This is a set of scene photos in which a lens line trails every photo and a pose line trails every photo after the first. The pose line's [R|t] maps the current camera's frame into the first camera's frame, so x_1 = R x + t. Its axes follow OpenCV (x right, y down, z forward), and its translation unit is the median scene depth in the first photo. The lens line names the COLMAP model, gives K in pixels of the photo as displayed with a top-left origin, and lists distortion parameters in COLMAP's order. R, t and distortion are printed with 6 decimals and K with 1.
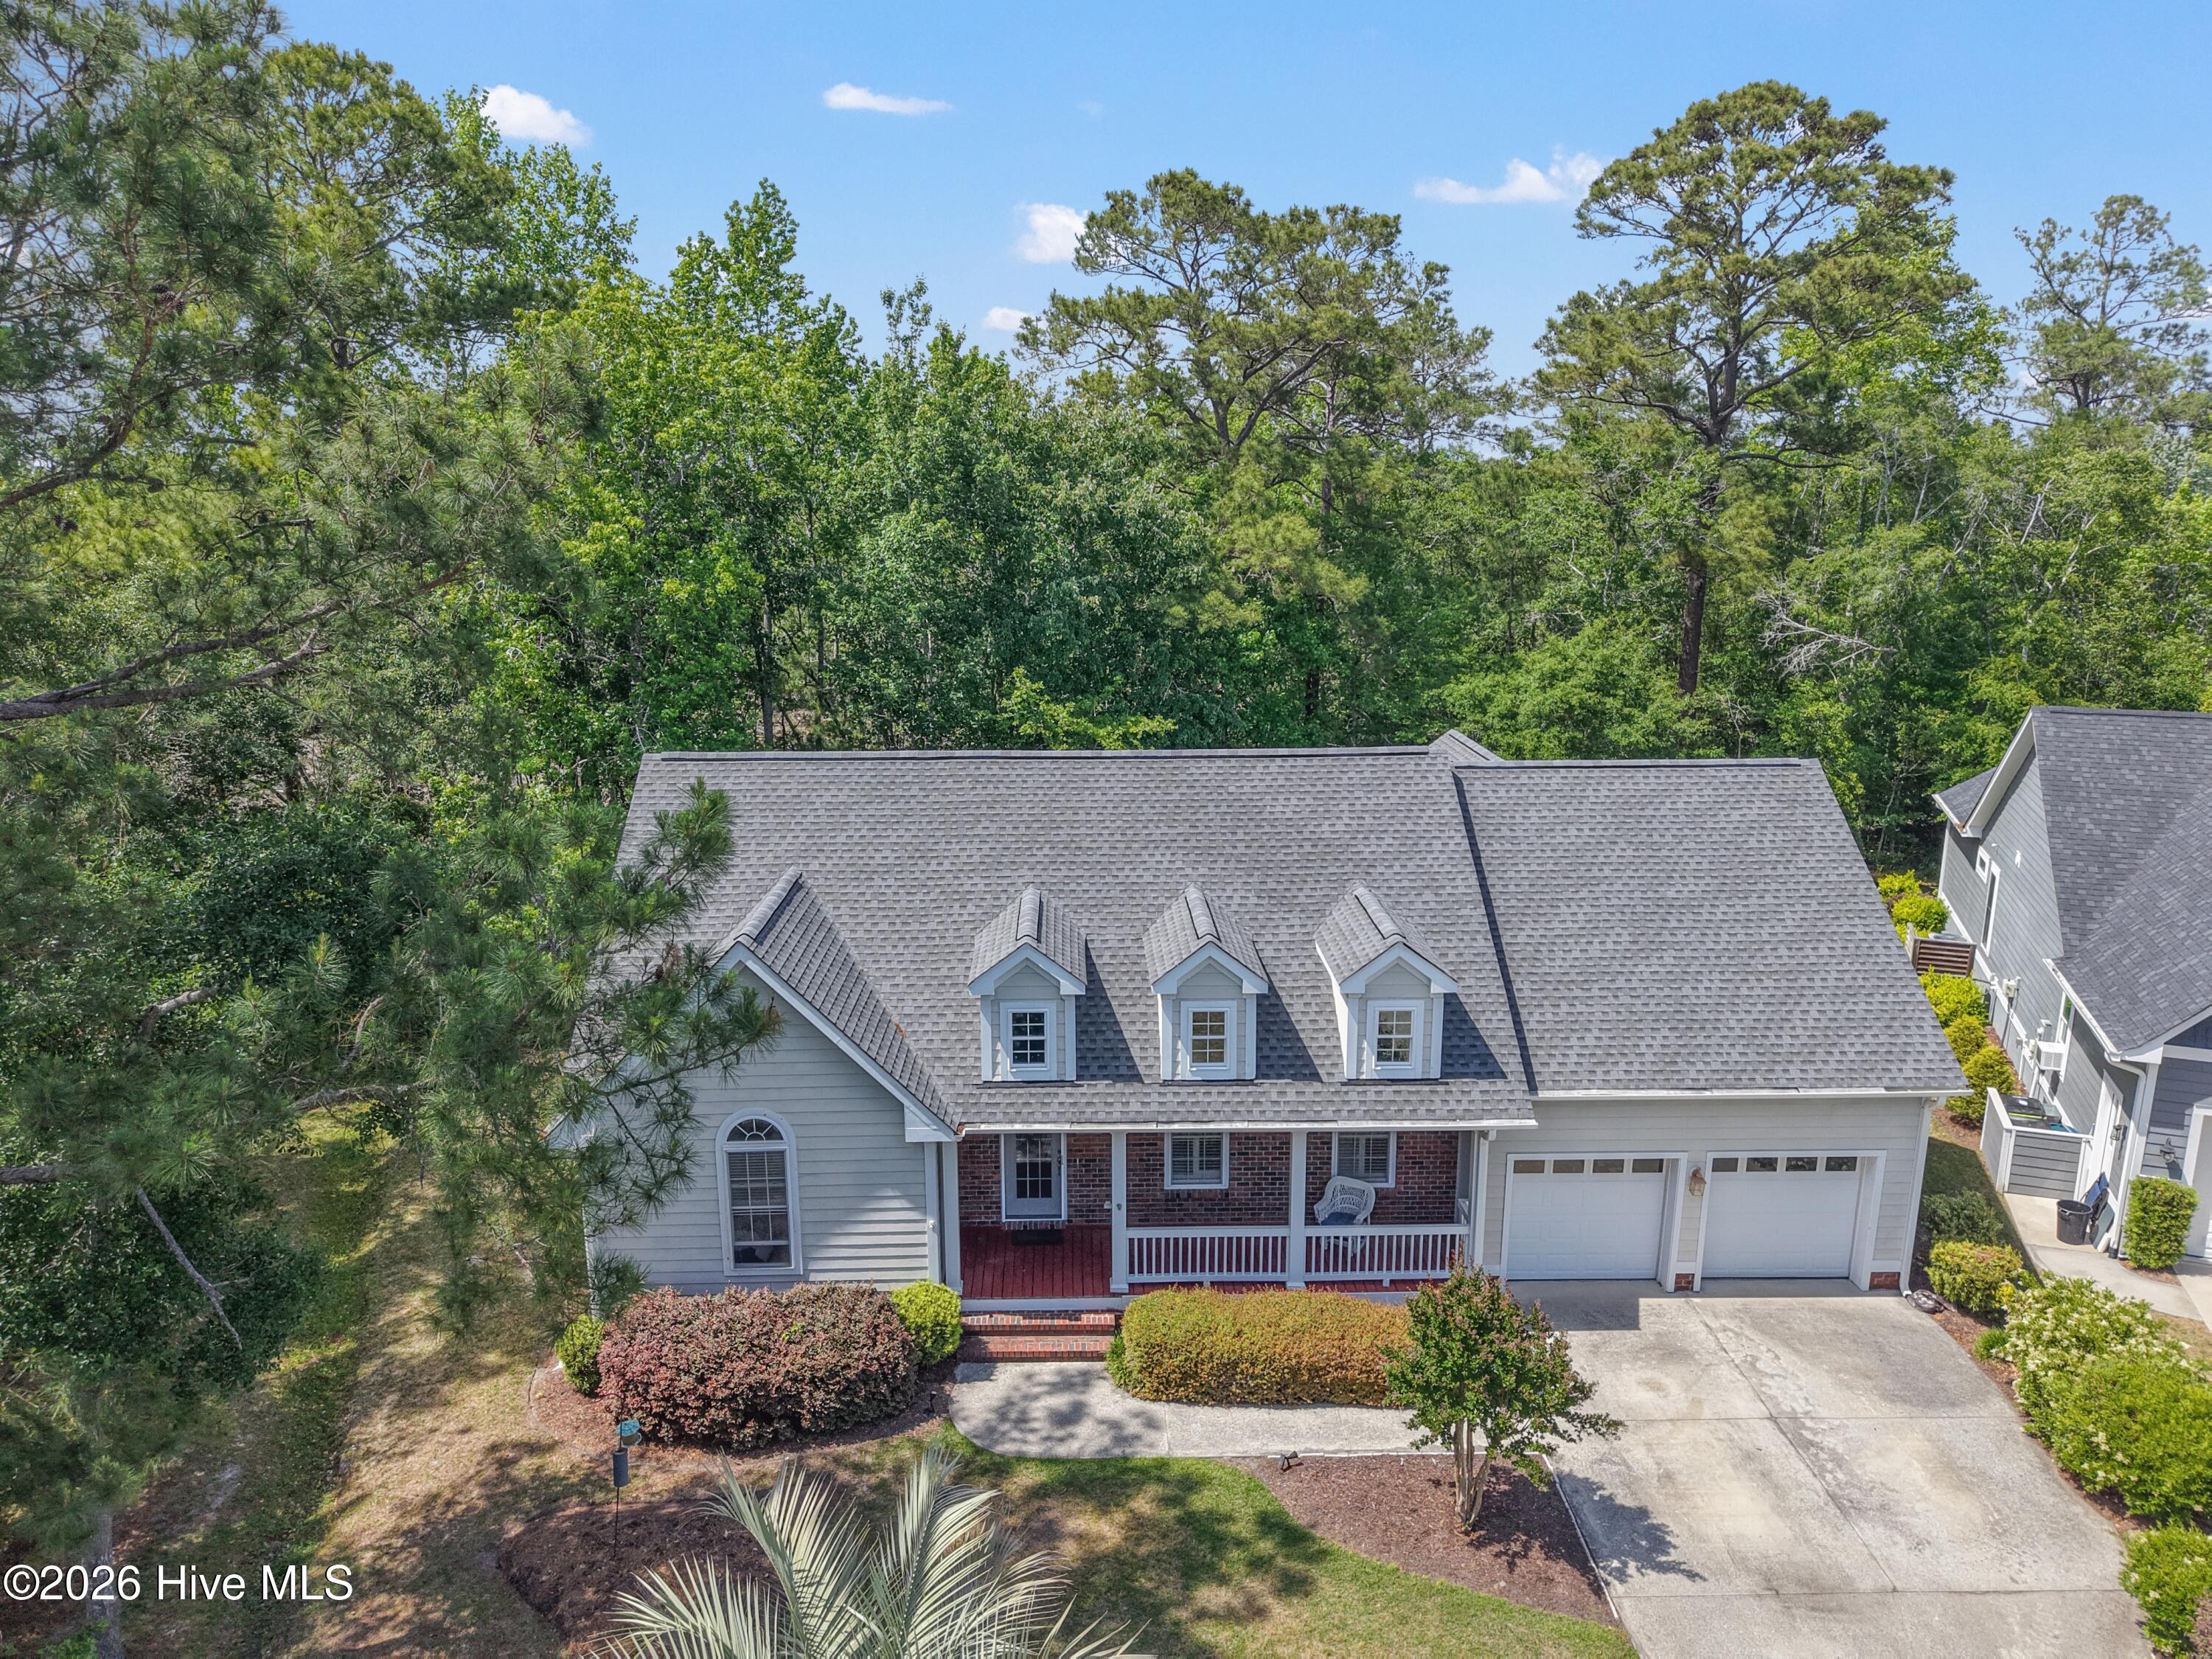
lens RADIAL K [[1484.8, 0, 1104.8], [0, 1484.8, 835.9], [0, 0, 1]] dist [0.026594, -0.023597]
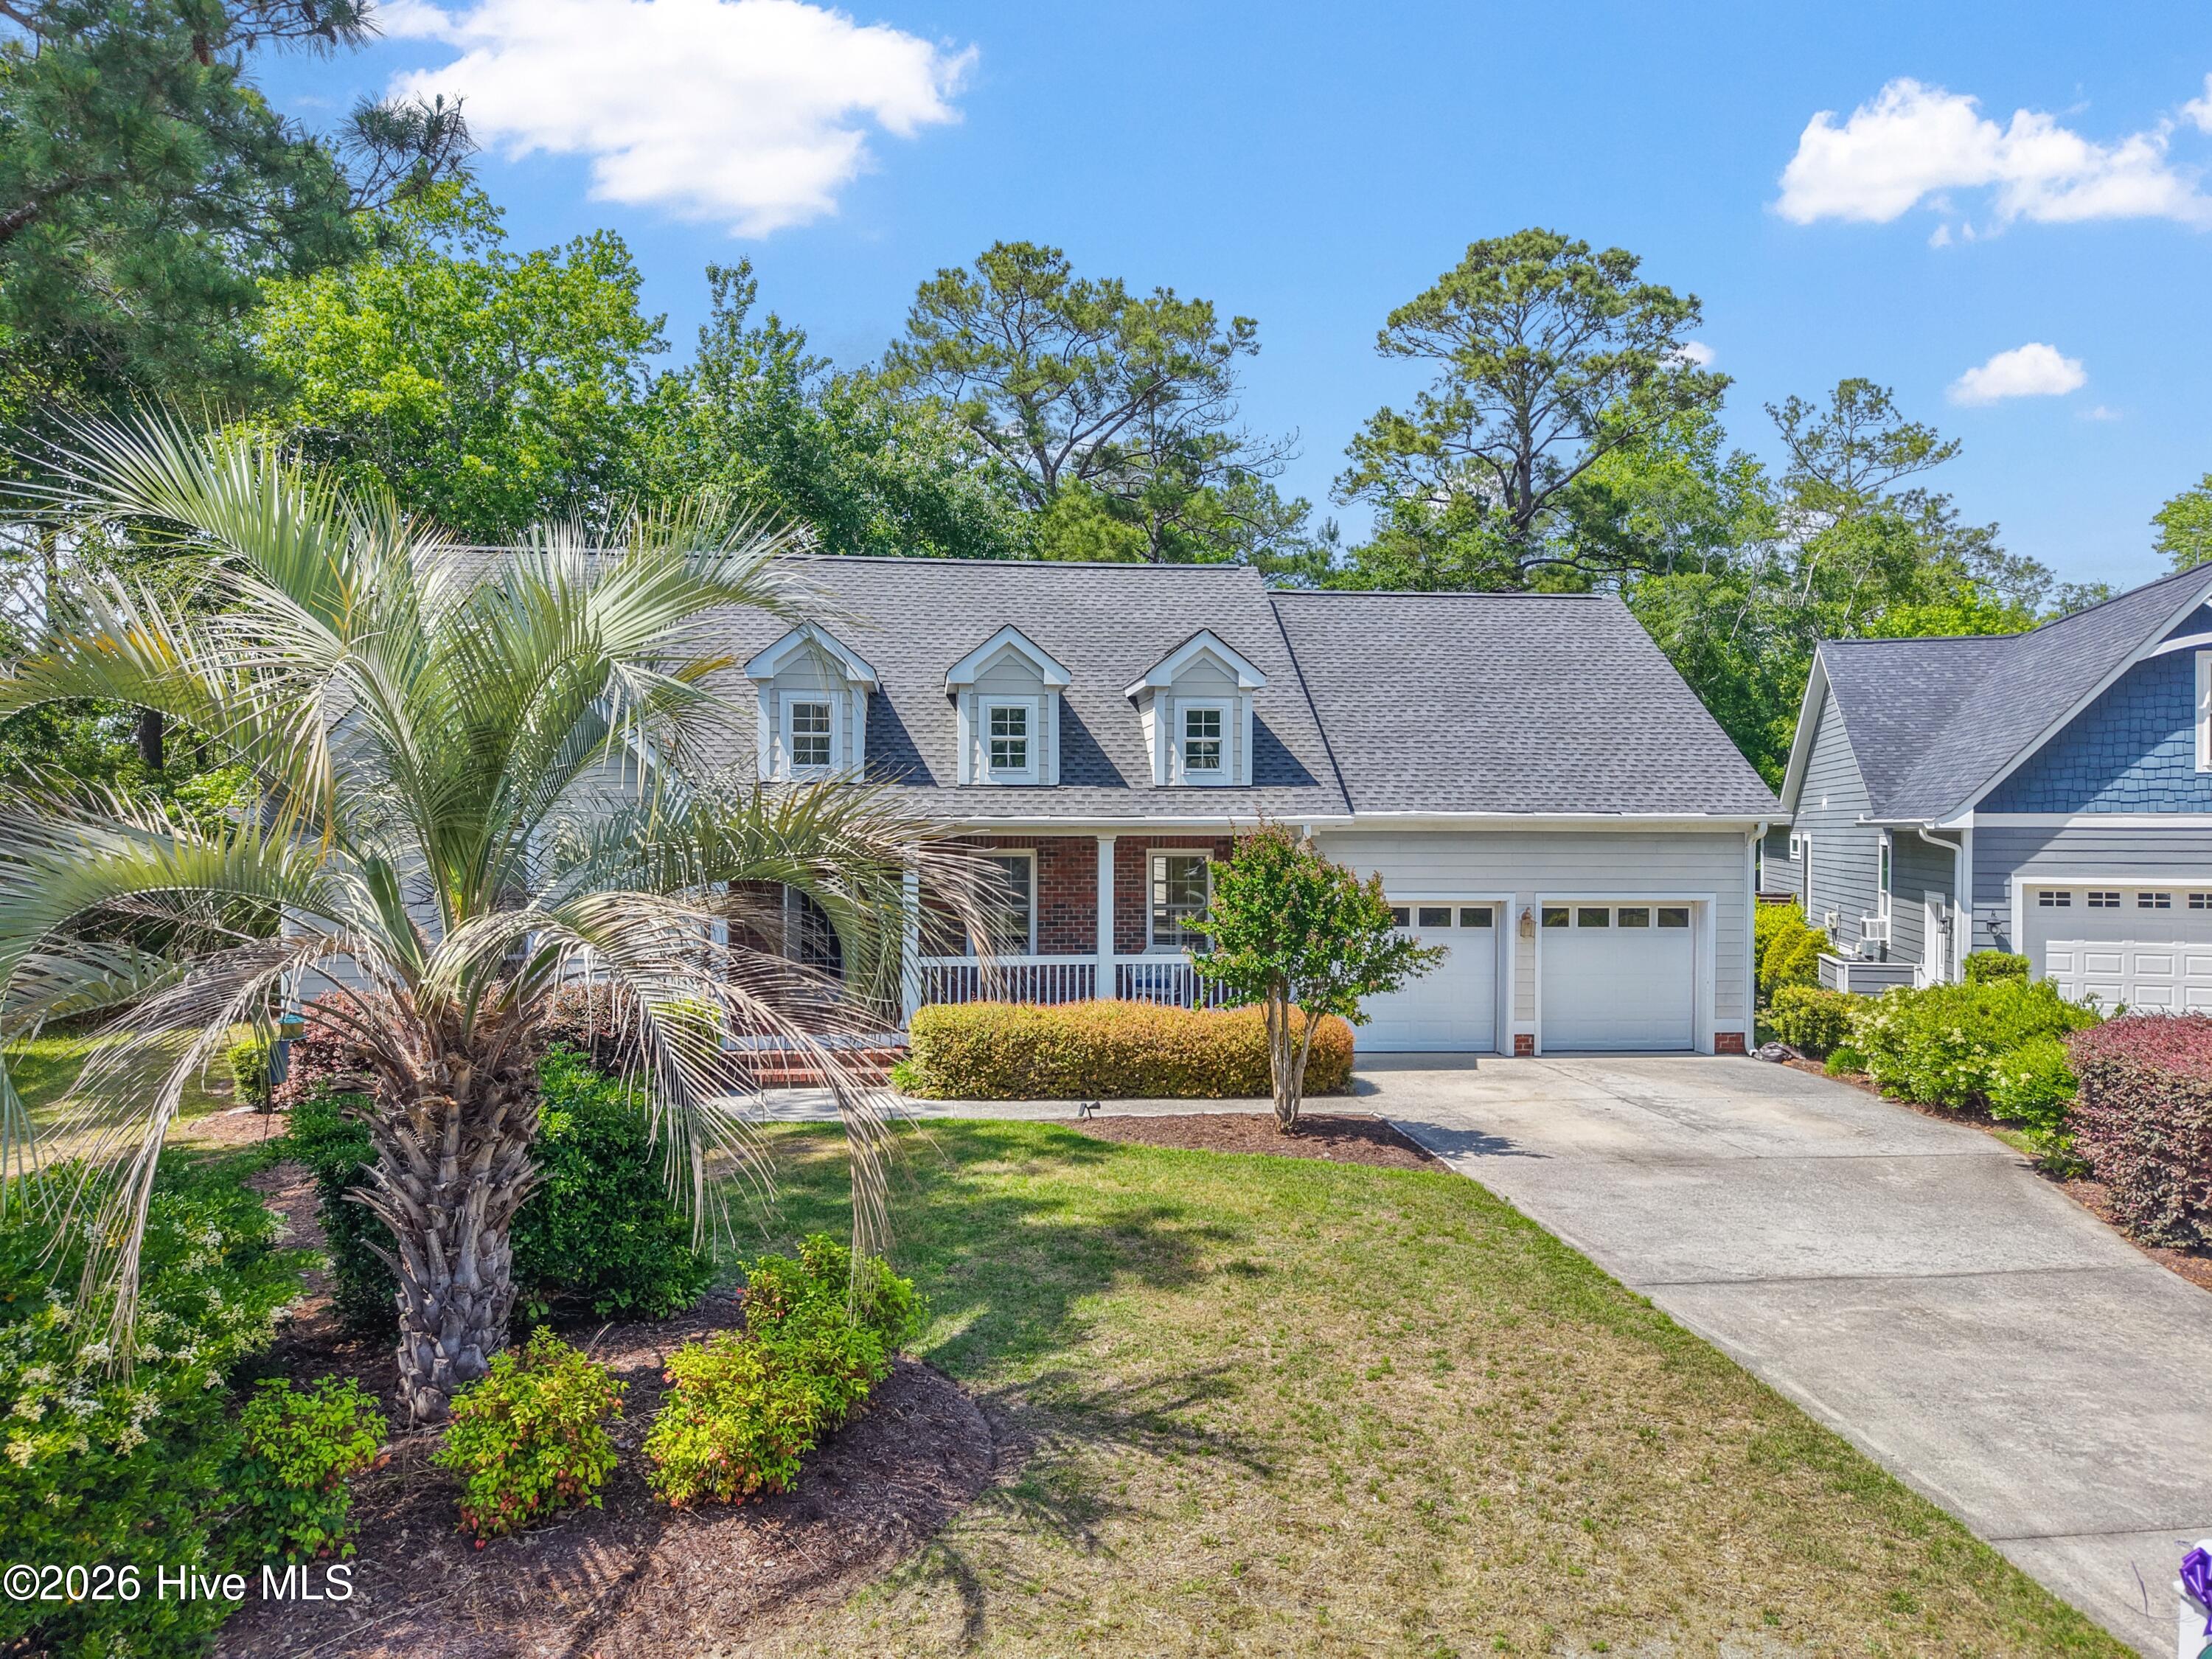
lens RADIAL K [[1484.8, 0, 1103.8], [0, 1484.8, 829.2], [0, 0, 1]] dist [0.026594, -0.023597]
pose [[0.995512, 0.005533, 0.094478, 0.041766], [0.015563, 0.975128, -0.221097, 0.395082], [-0.093351, 0.221575, 0.970665, 0.100409]]
